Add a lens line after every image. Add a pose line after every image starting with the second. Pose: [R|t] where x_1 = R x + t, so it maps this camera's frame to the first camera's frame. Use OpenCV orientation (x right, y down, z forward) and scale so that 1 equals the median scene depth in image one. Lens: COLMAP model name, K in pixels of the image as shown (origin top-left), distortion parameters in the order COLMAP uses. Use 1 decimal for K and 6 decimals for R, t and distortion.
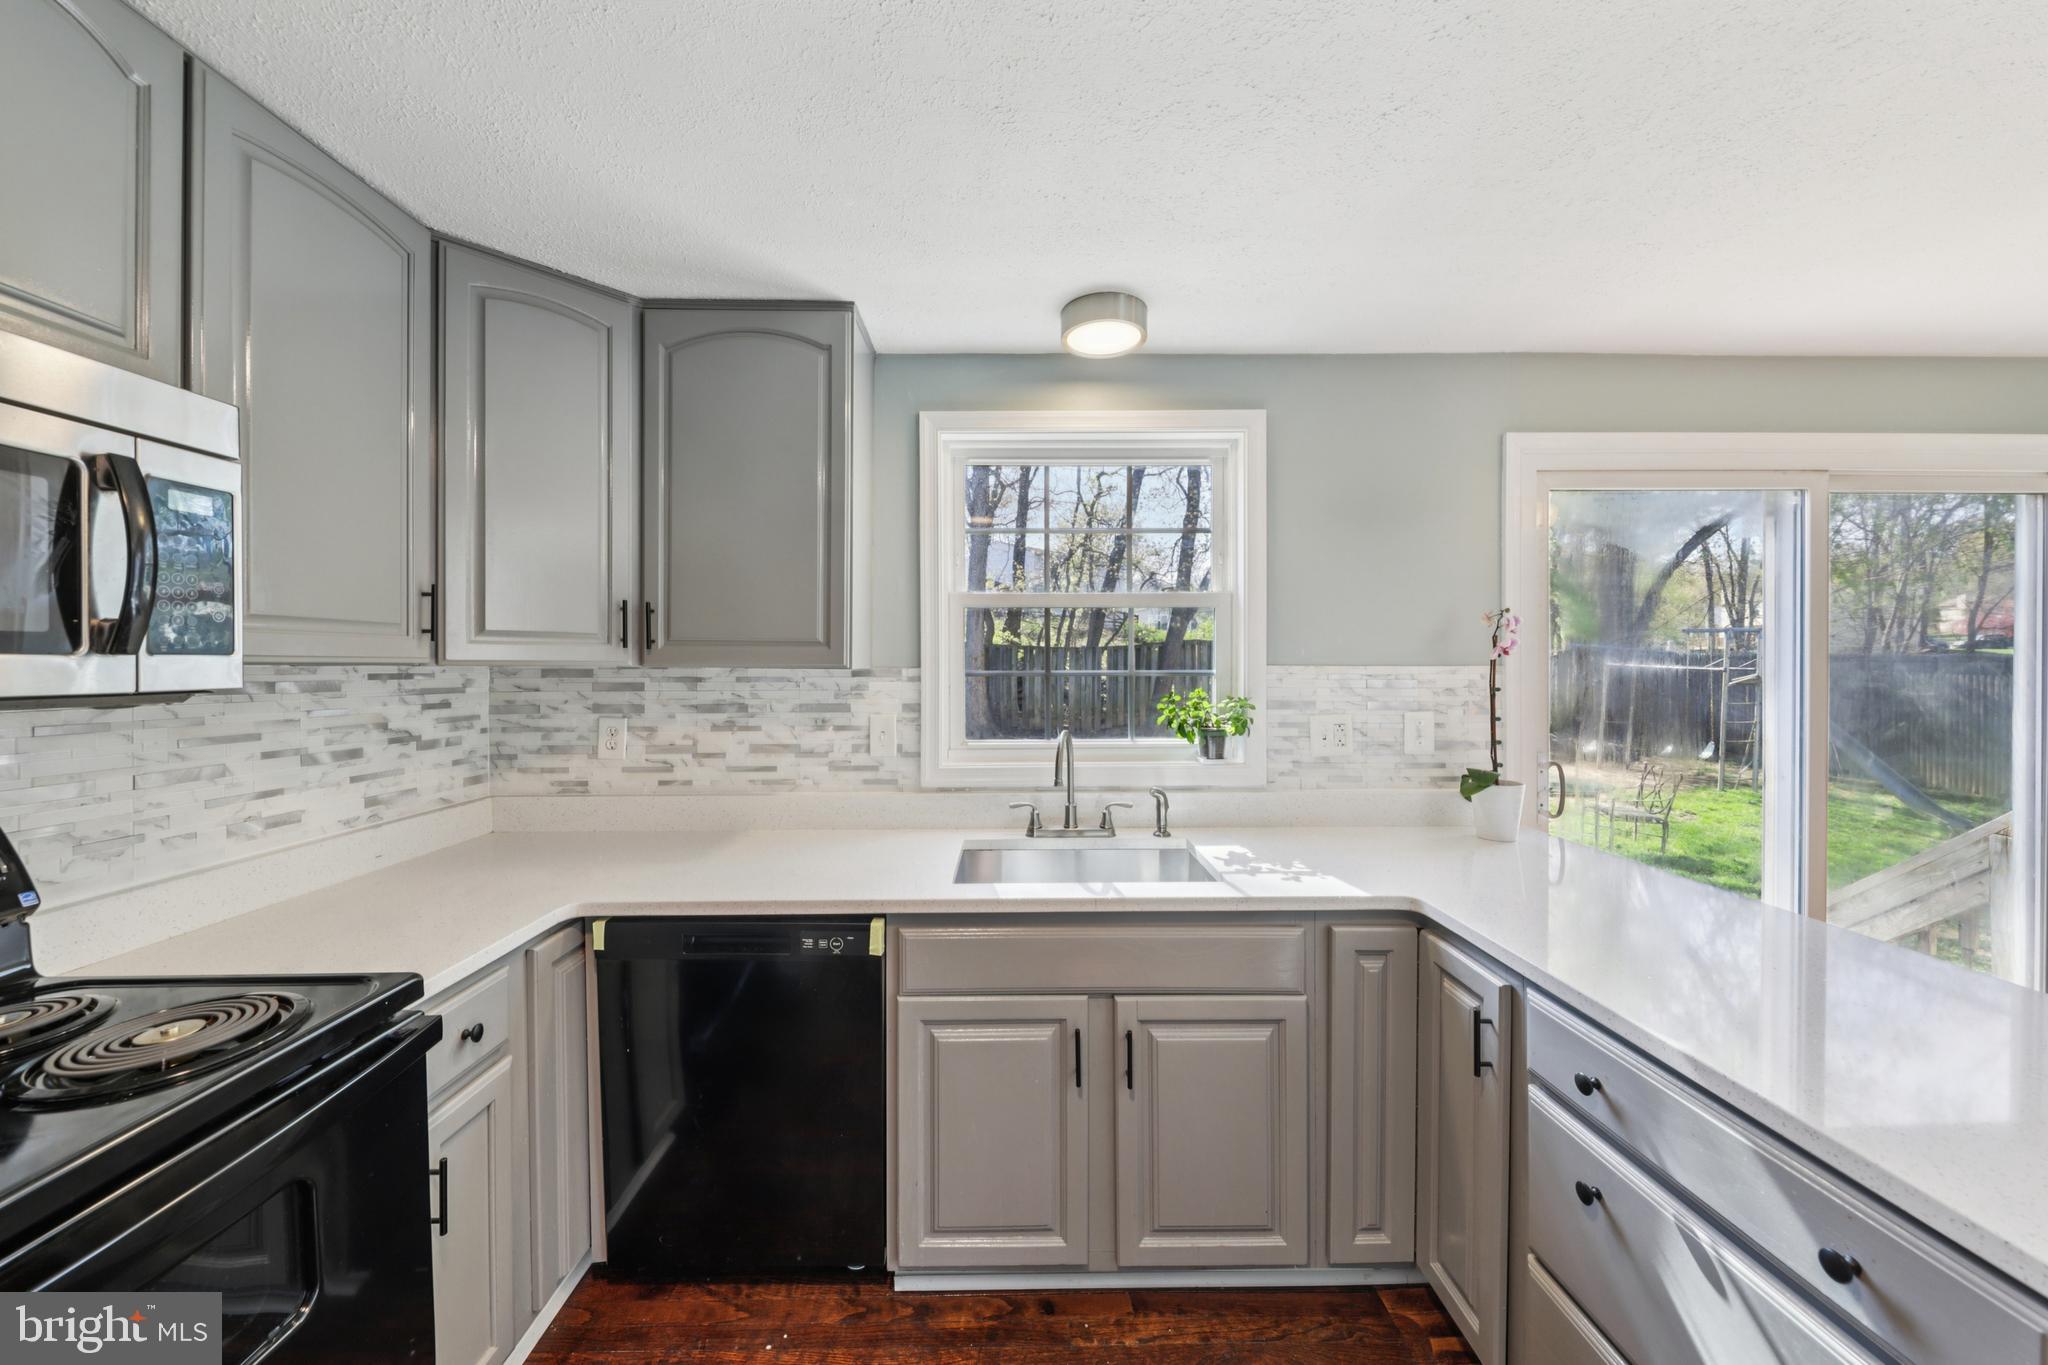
lens RADIAL K [[715.6, 0, 998.1], [0, 715.6, 668.7], [0, 0, 1]] dist [0.002465, -0.001549]
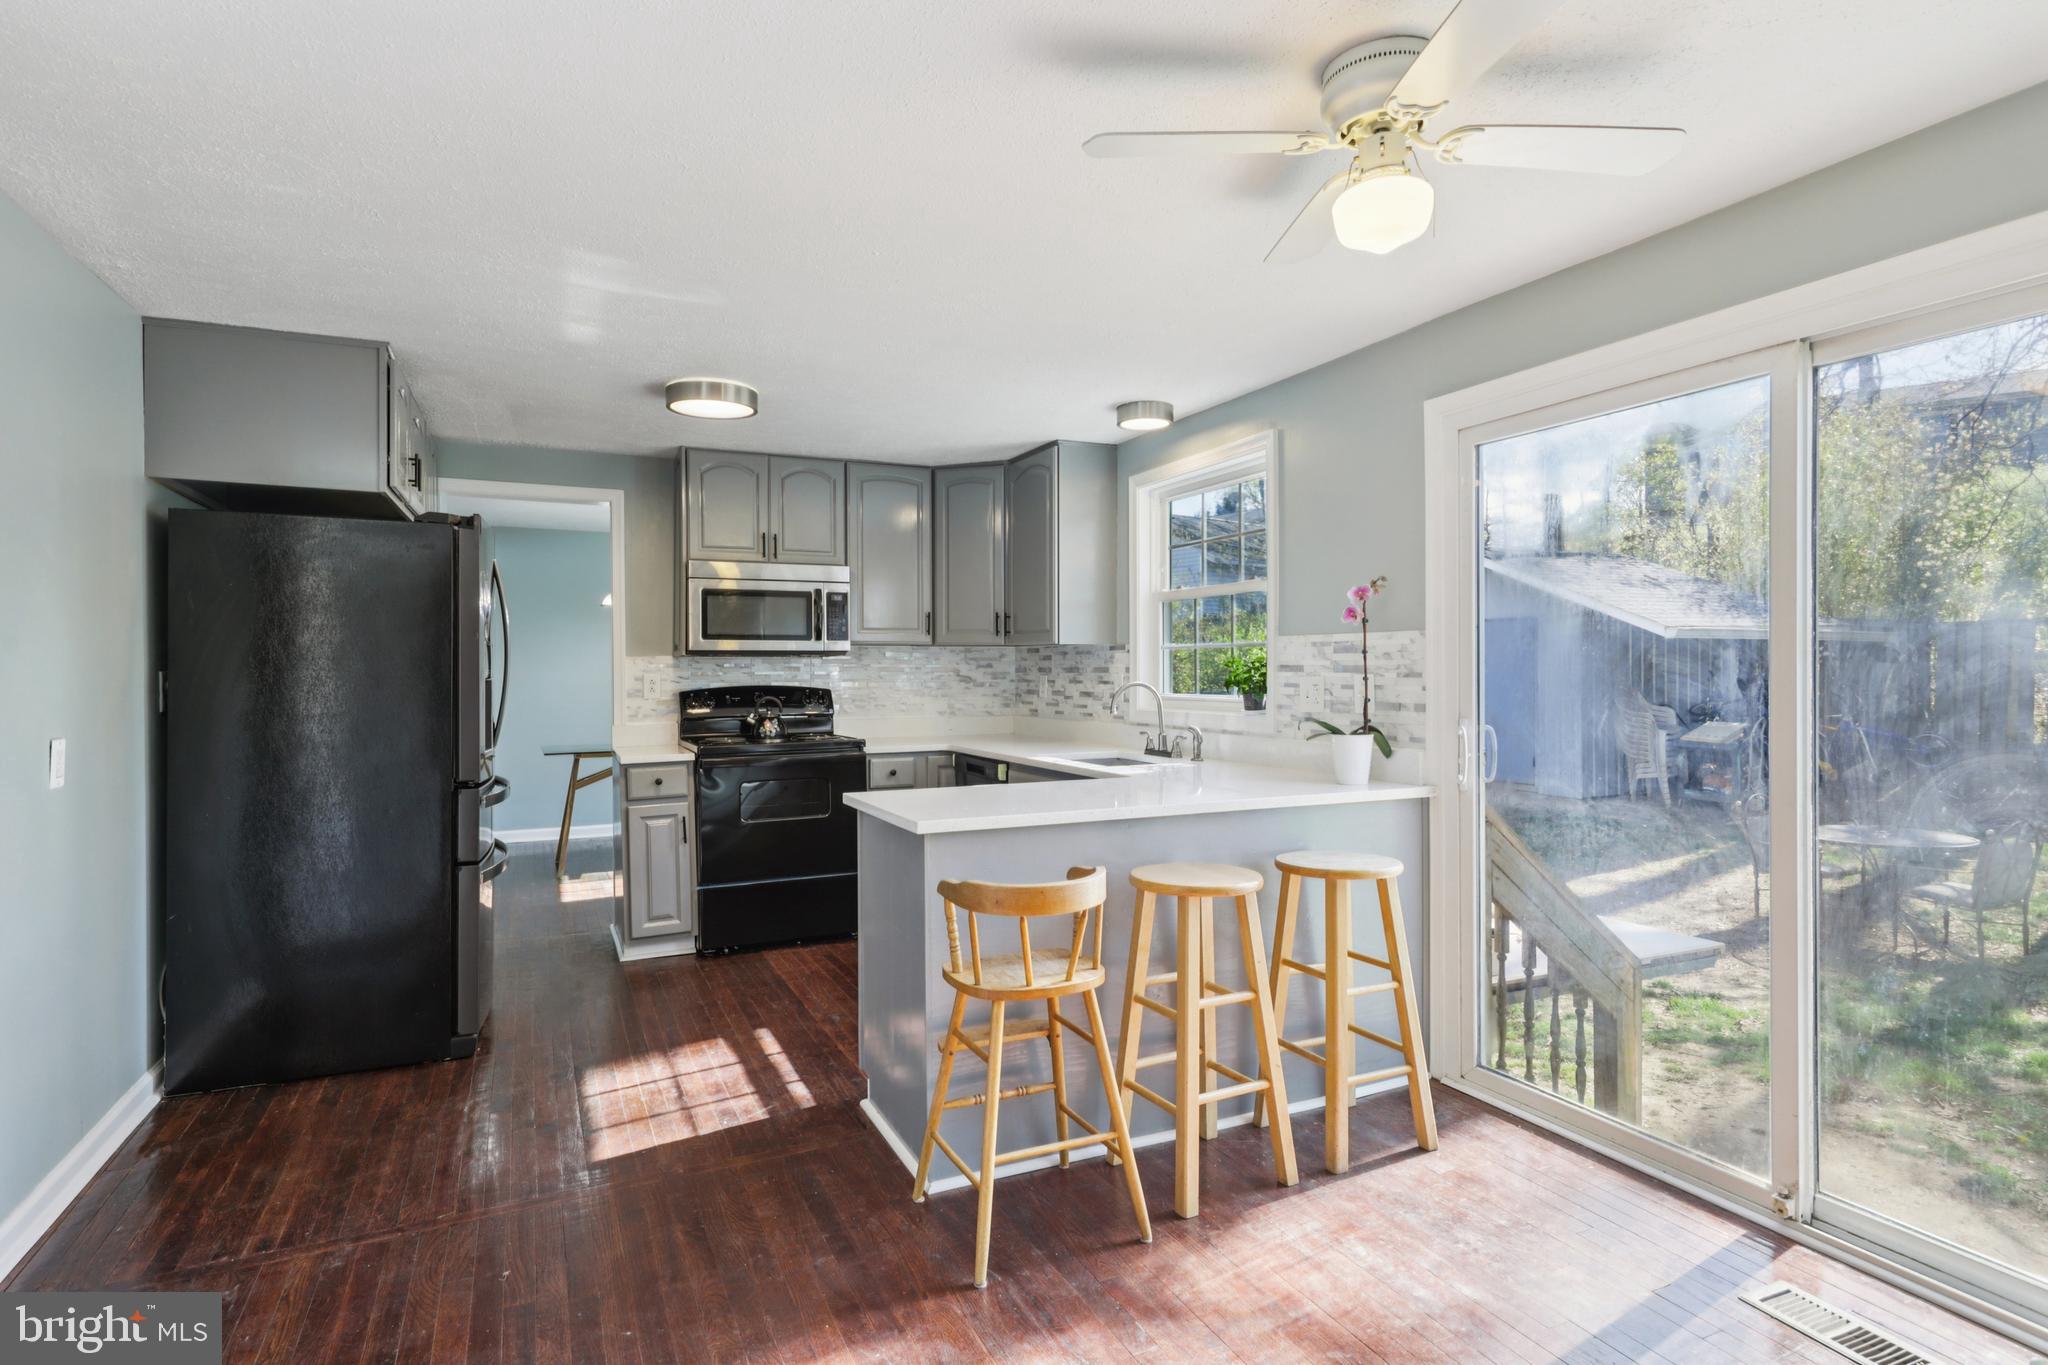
lens RADIAL K [[1042.0, 0, 1032.8], [0, 1042.0, 678.7], [0, 0, 1]] dist [0.003958, 0.000086]
pose [[0.421366, 0.009776, -0.906838, 2.044937], [-0.005272, 0.999951, 0.008330, 0.062588], [0.906875, 0.001271, 0.421397, -0.148421]]
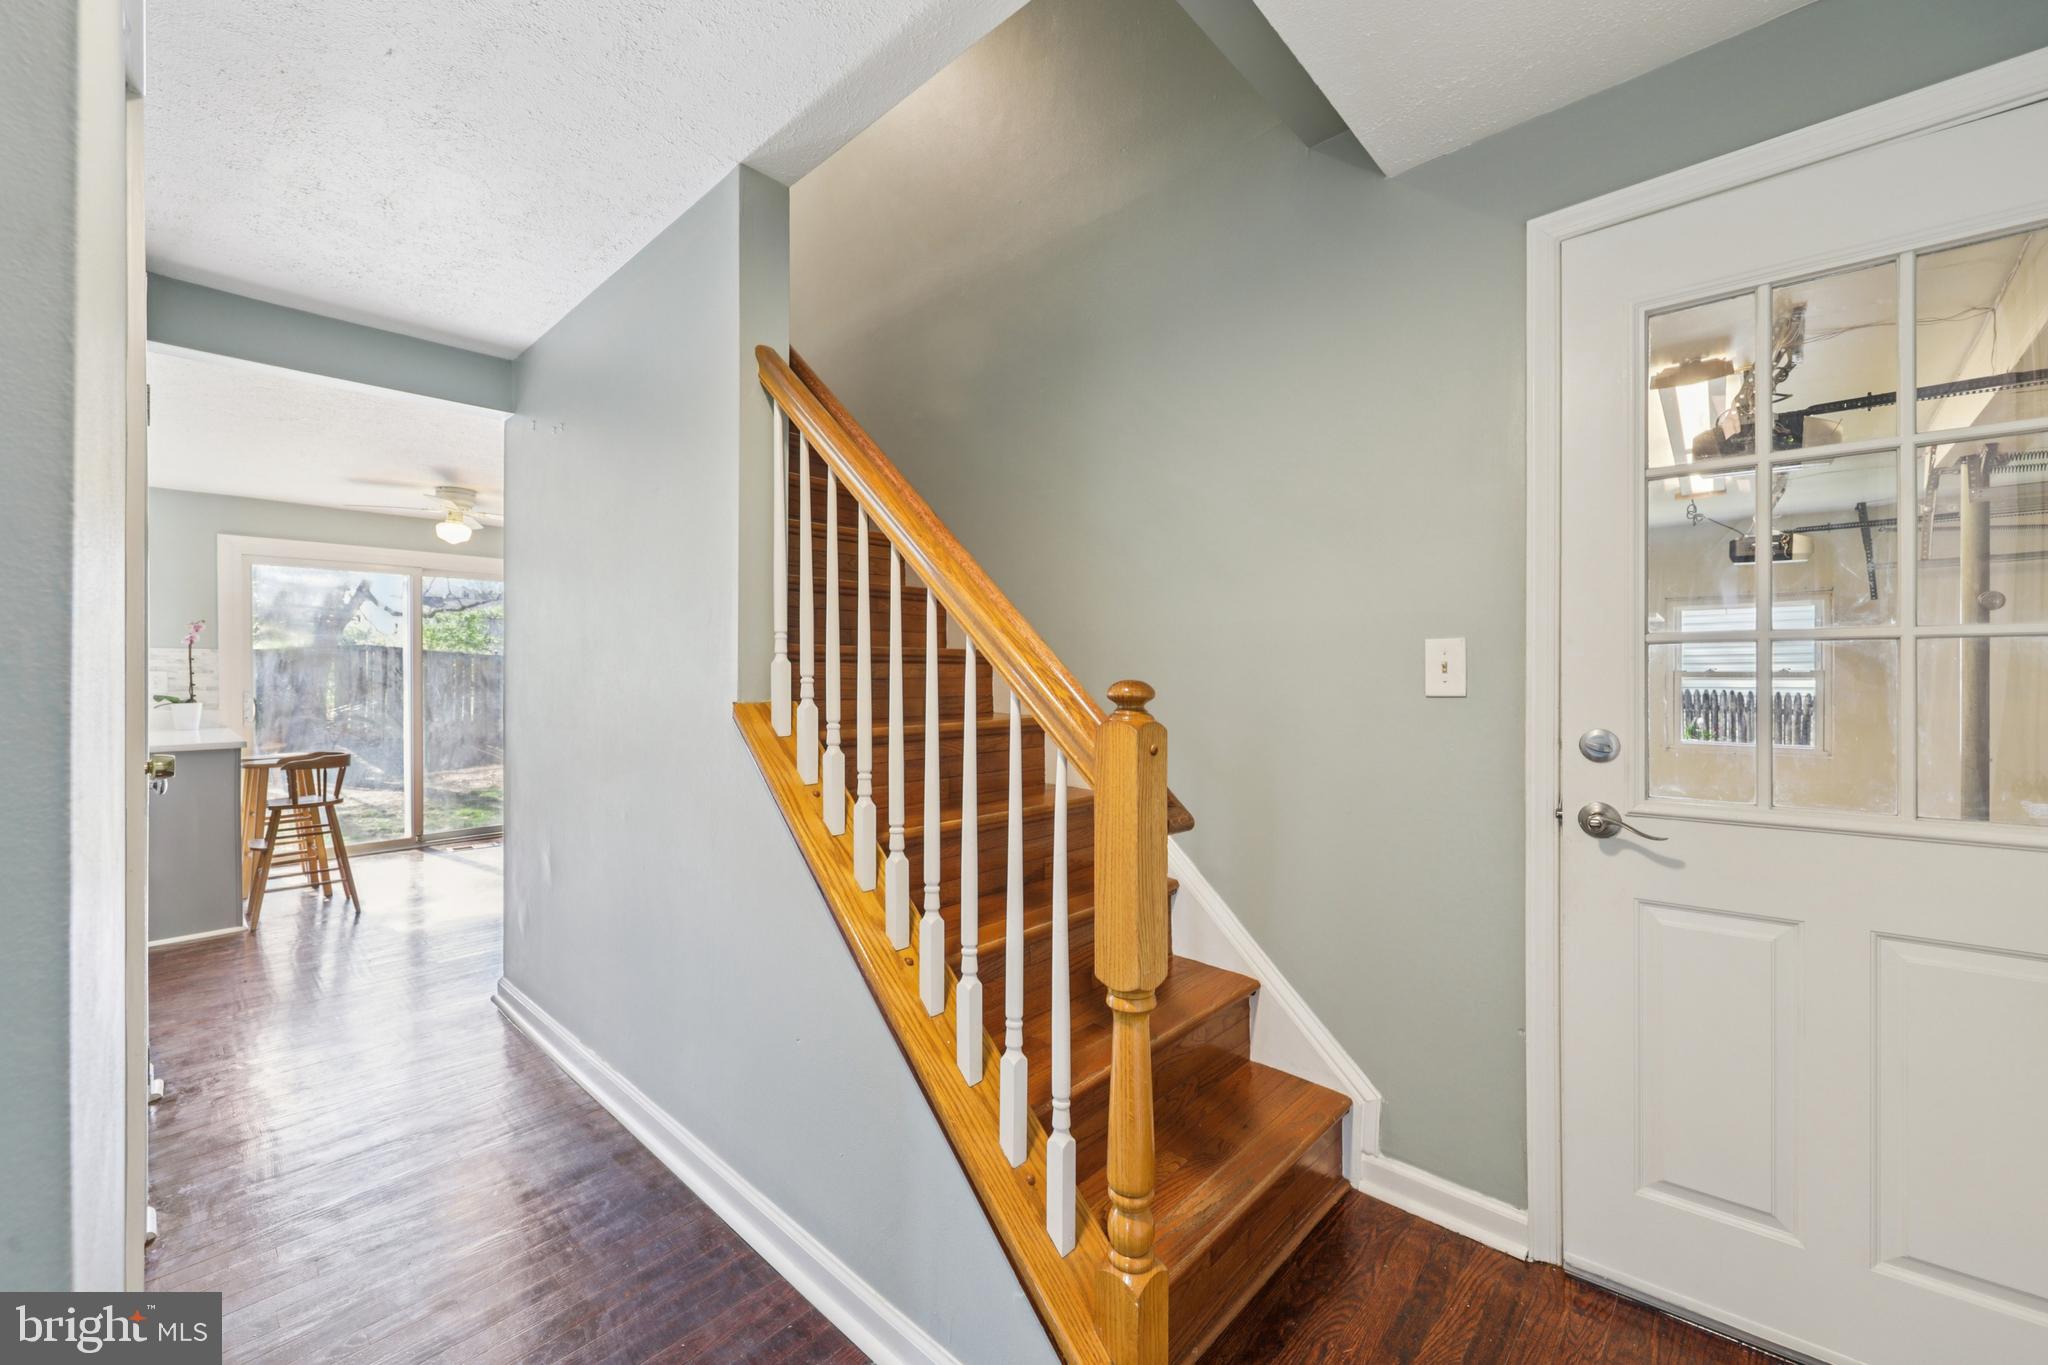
lens RADIAL K [[792.1, 0, 1013.0], [0, 792.1, 679.2], [0, 0, 1]] dist [-0.003151, -0.001441]
pose [[0.676816, -0.002102, 0.736149, 0.663864], [0.008816, 0.999947, -0.005250, 0.126108], [-0.736100, 0.010043, 0.676799, -2.407647]]
